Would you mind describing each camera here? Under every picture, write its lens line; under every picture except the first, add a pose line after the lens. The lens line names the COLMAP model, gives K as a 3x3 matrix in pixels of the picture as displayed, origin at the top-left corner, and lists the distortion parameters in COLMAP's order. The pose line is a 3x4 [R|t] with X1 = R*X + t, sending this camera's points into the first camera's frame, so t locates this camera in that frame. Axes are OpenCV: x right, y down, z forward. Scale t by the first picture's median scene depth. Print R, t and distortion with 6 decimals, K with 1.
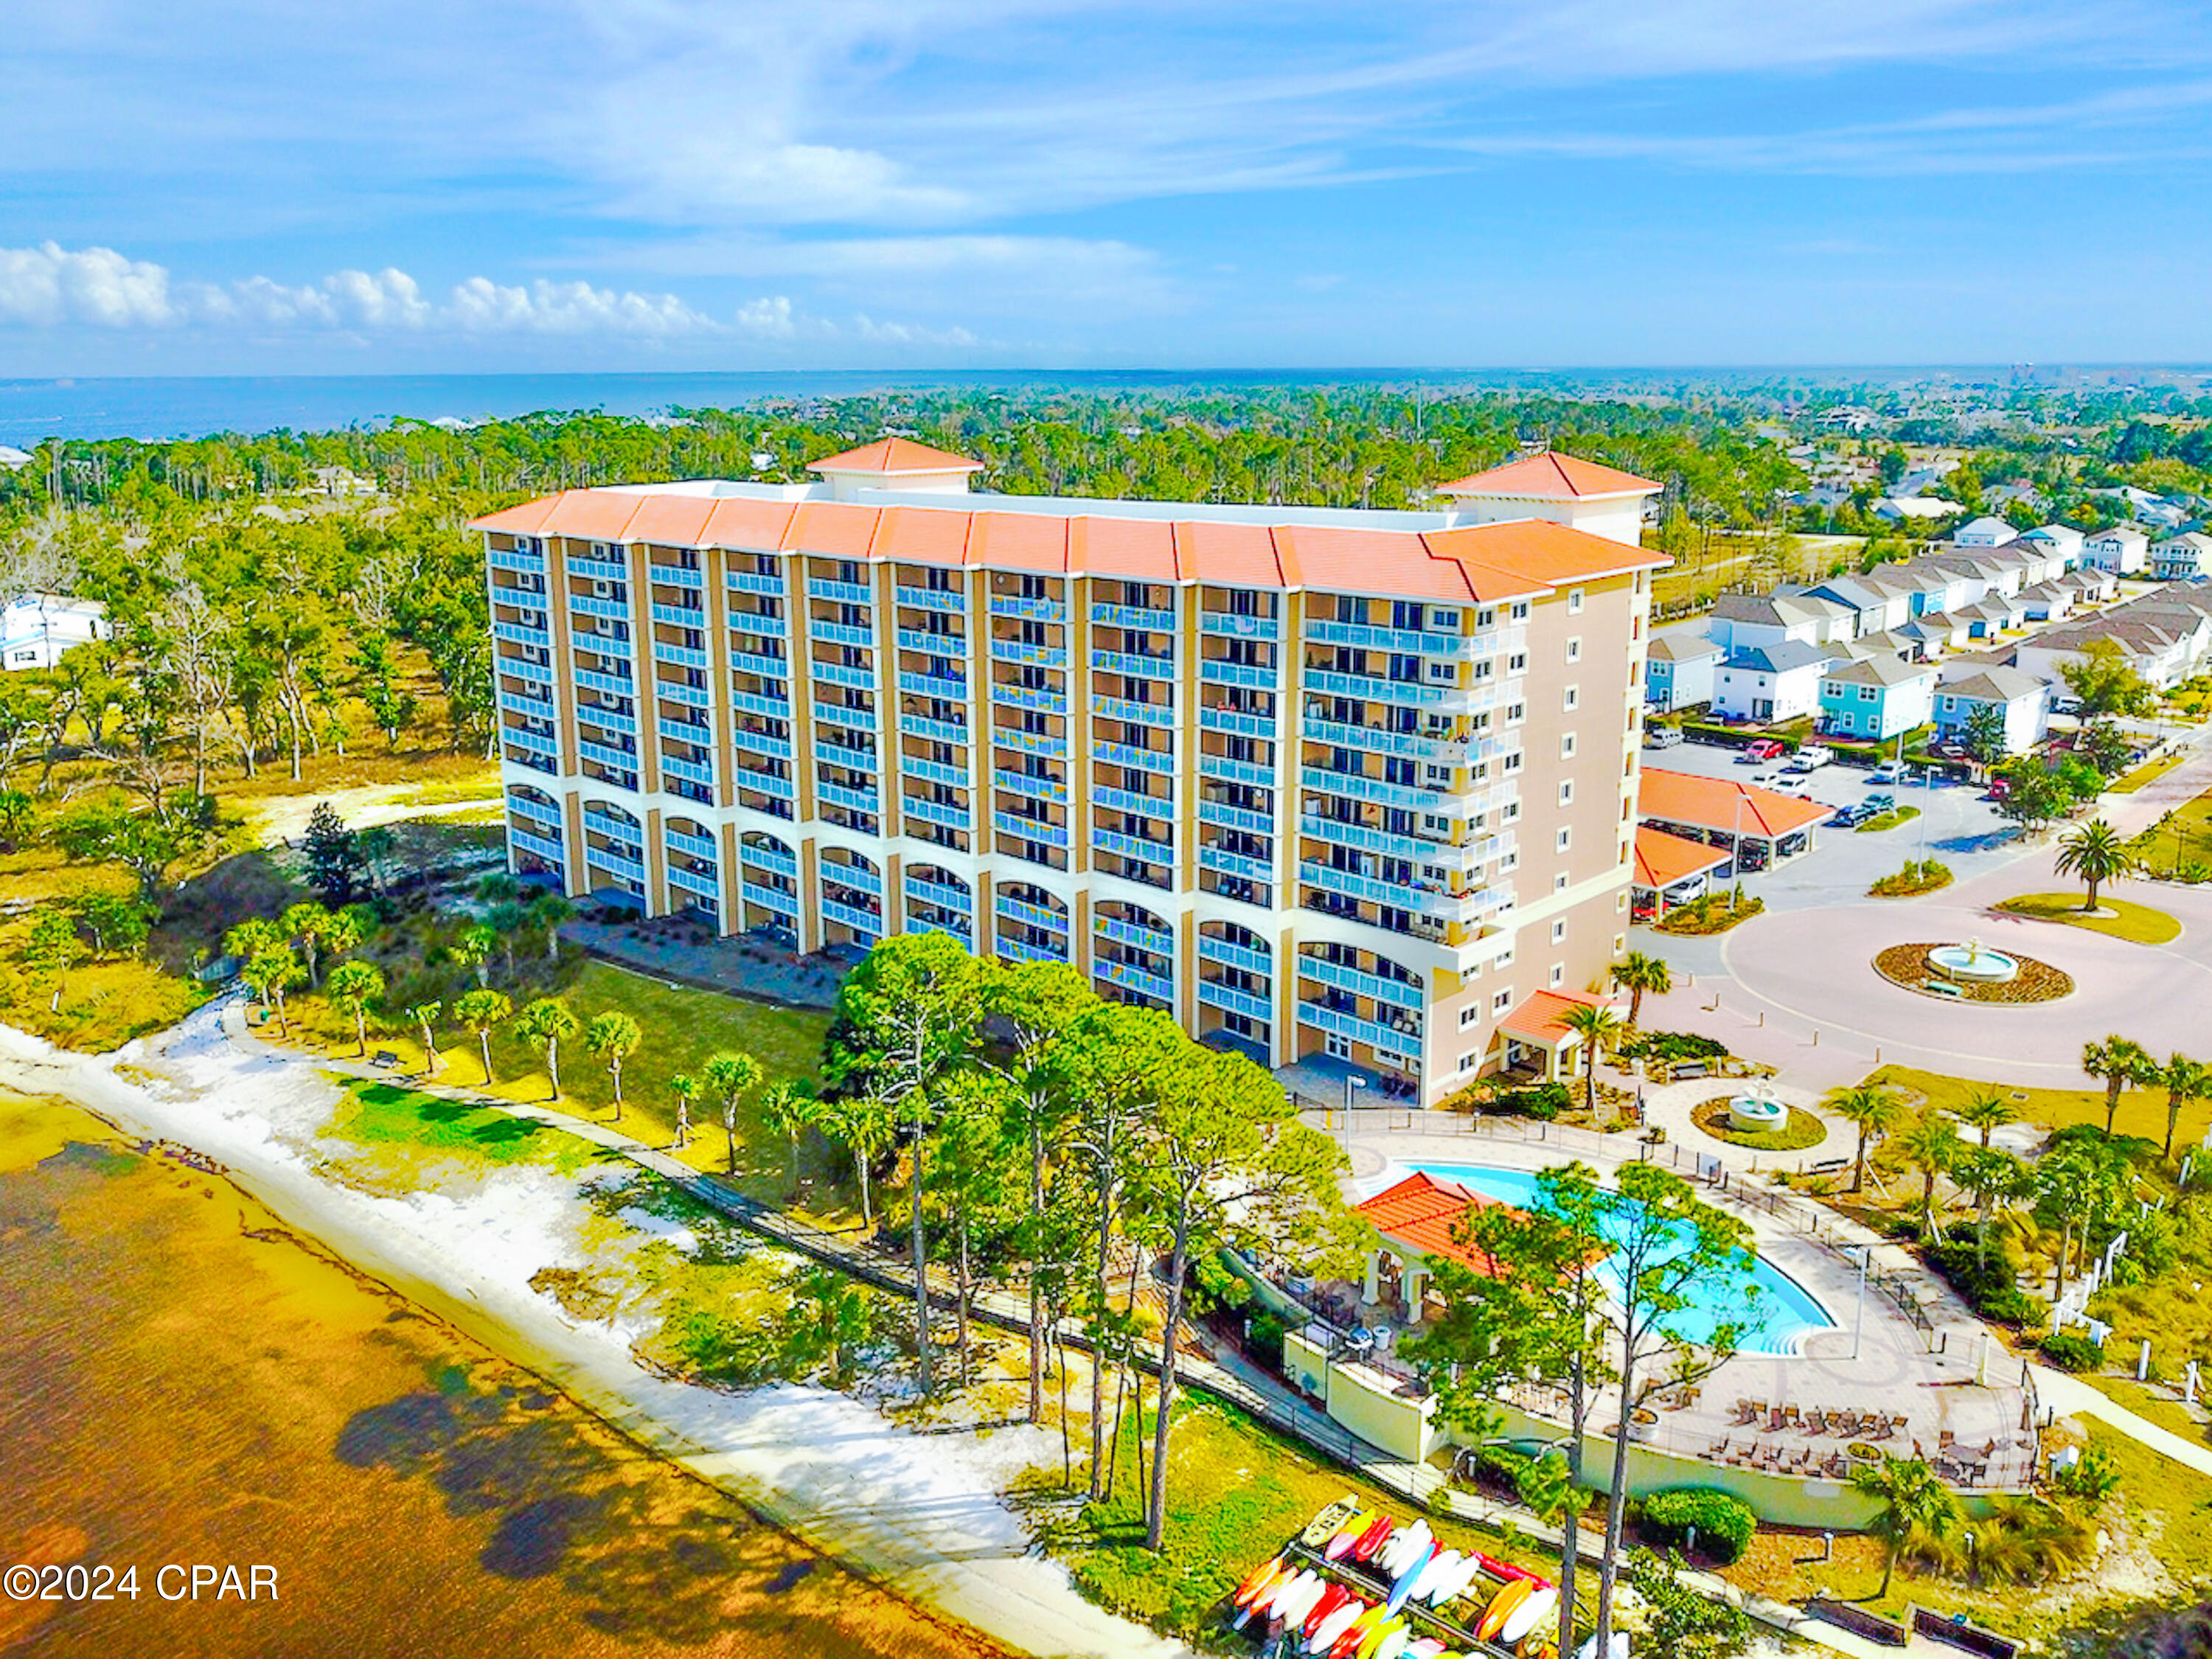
lens RADIAL K [[1708.4, 0, 1100.1], [0, 1708.4, 752.6], [0, 0, 1]] dist [0.001680, 0.002846]
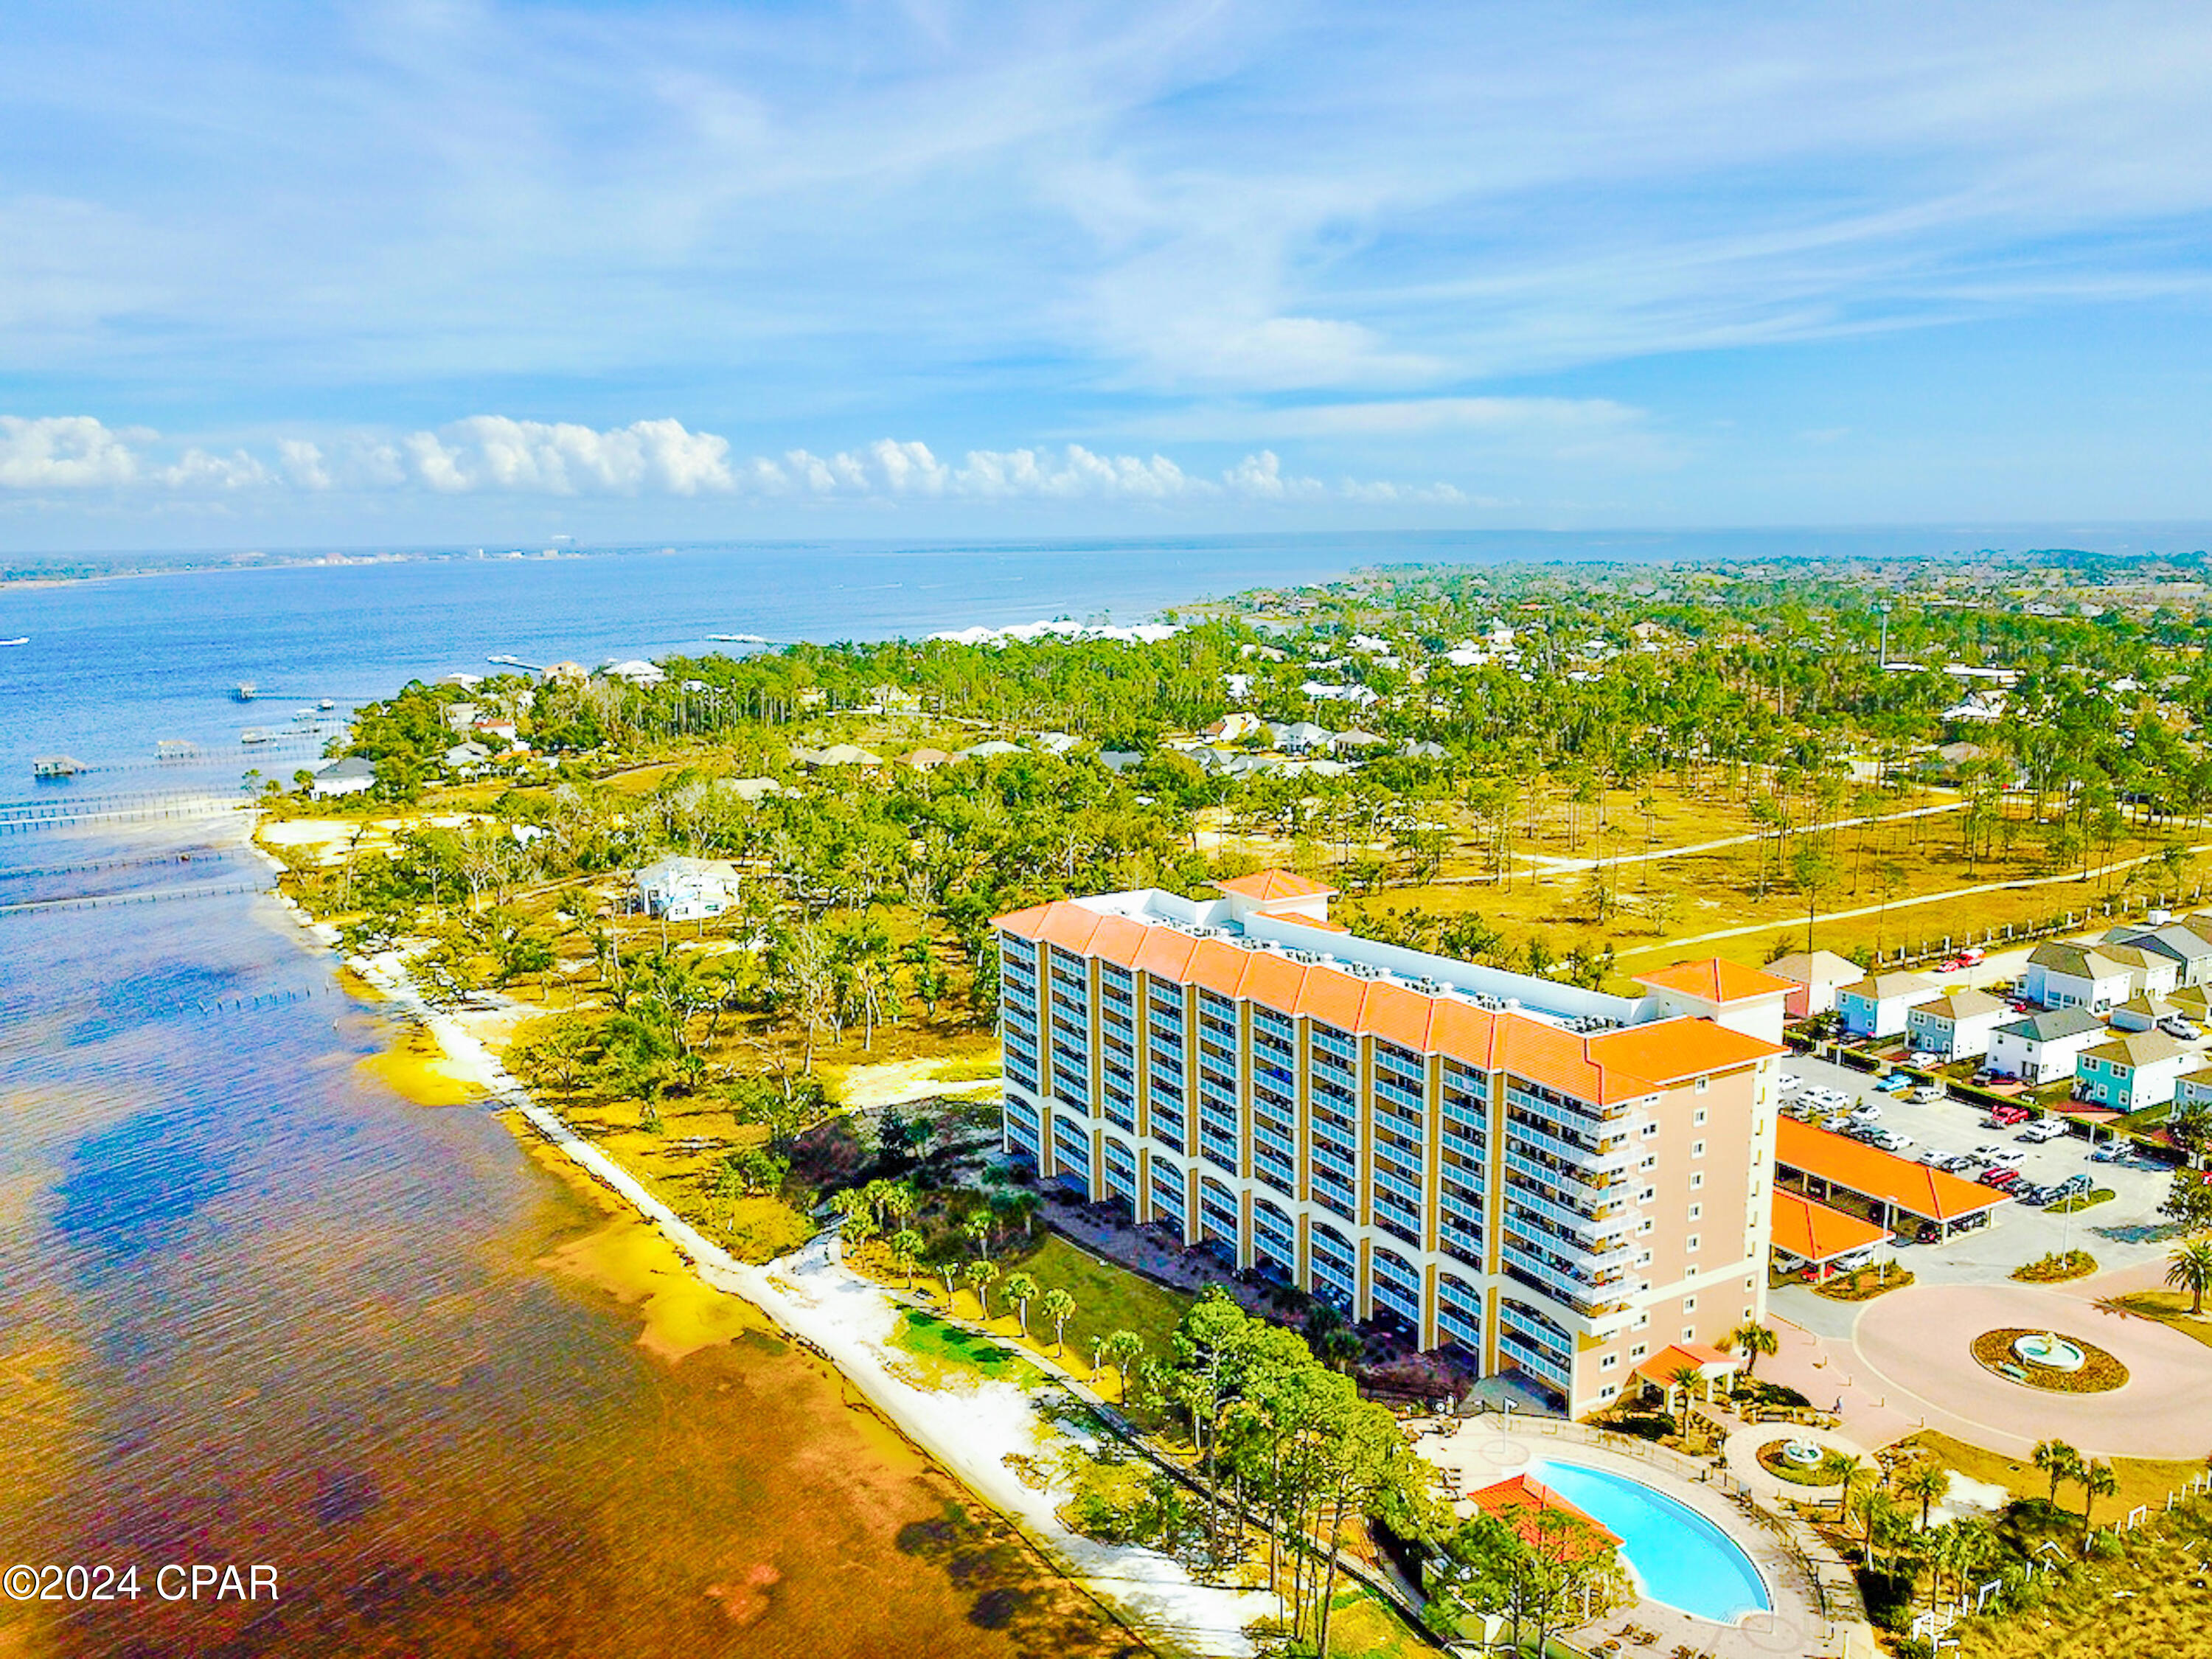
lens RADIAL K [[1629.6, 0, 1127.5], [0, 1629.6, 917.2], [0, 0, 1]] dist [0.004409, 0.003431]
pose [[0.964437, 0.052458, -0.259054, 0.159736], [-0.051737, 0.998615, 0.009606, -0.223223], [0.259199, 0.004139, 0.965815, -0.477343]]
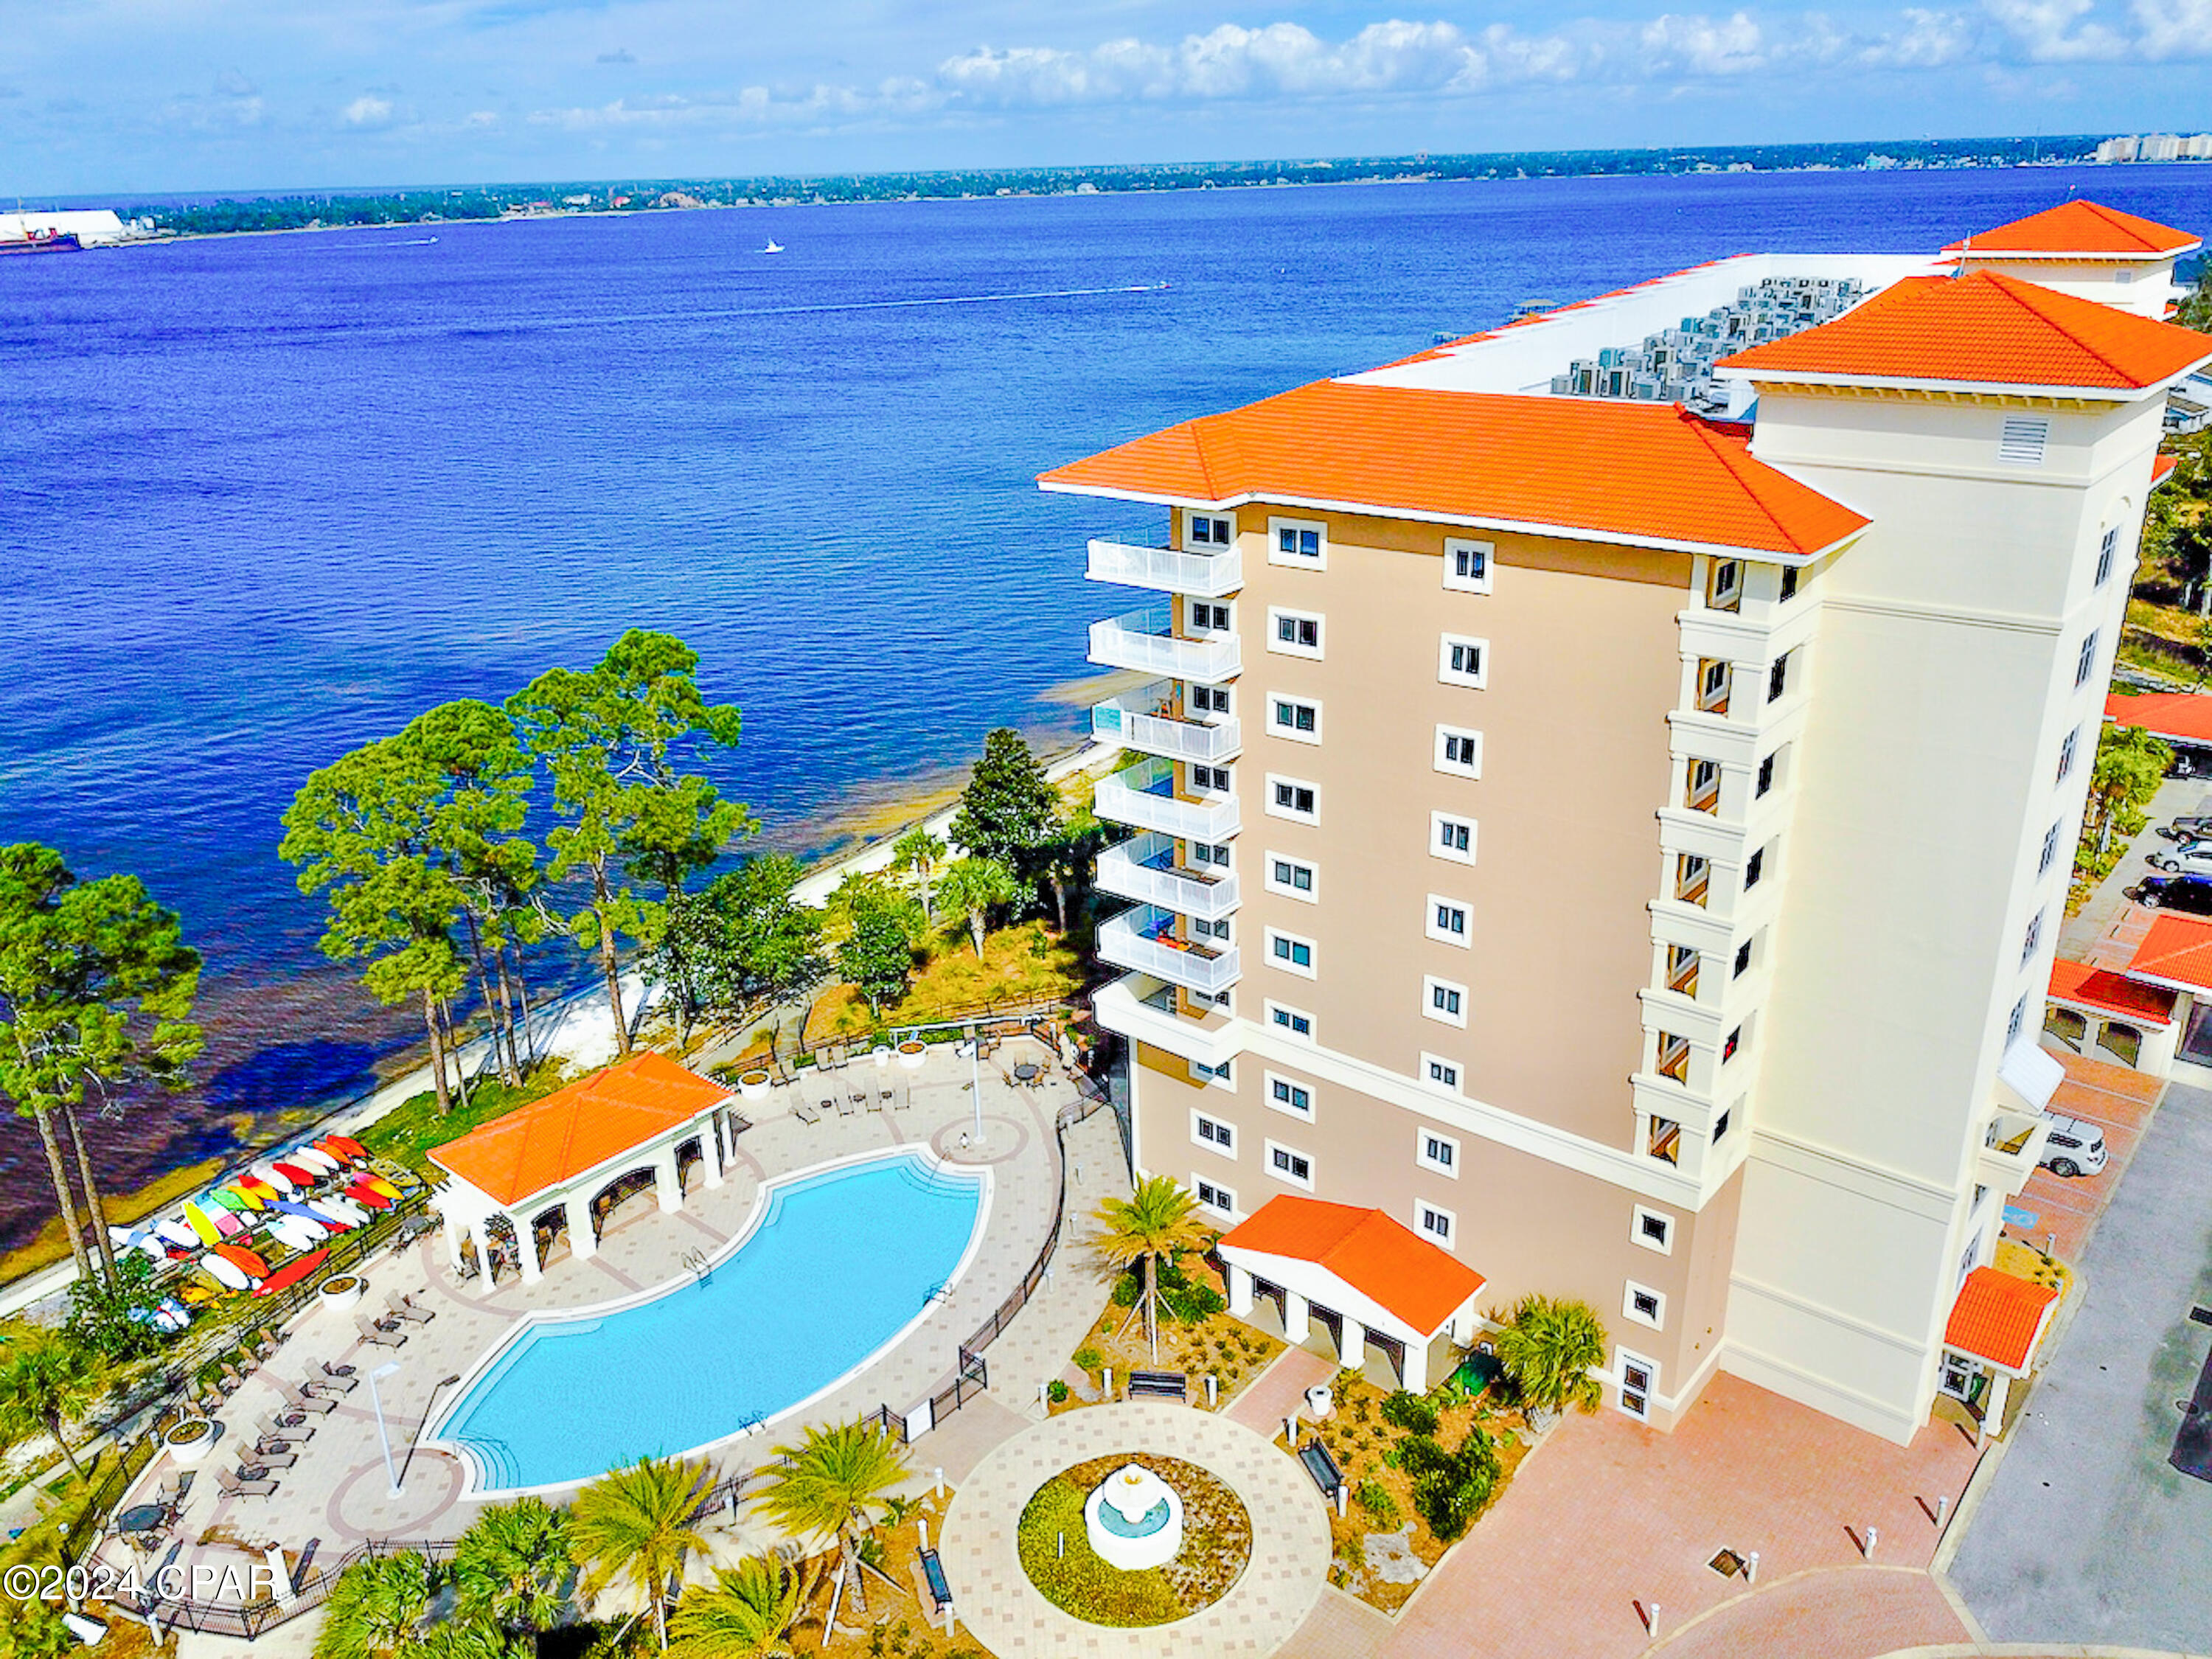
lens RADIAL K [[1682.9, 0, 1165.7], [0, 1682.9, 857.0], [0, 0, 1]] dist [0.001734, -0.002363]
pose [[0.103485, 0.386752, -0.916359, 0.771173], [-0.195225, 0.911283, 0.362562, -0.175797], [0.975284, 0.141376, 0.169807, 0.858785]]
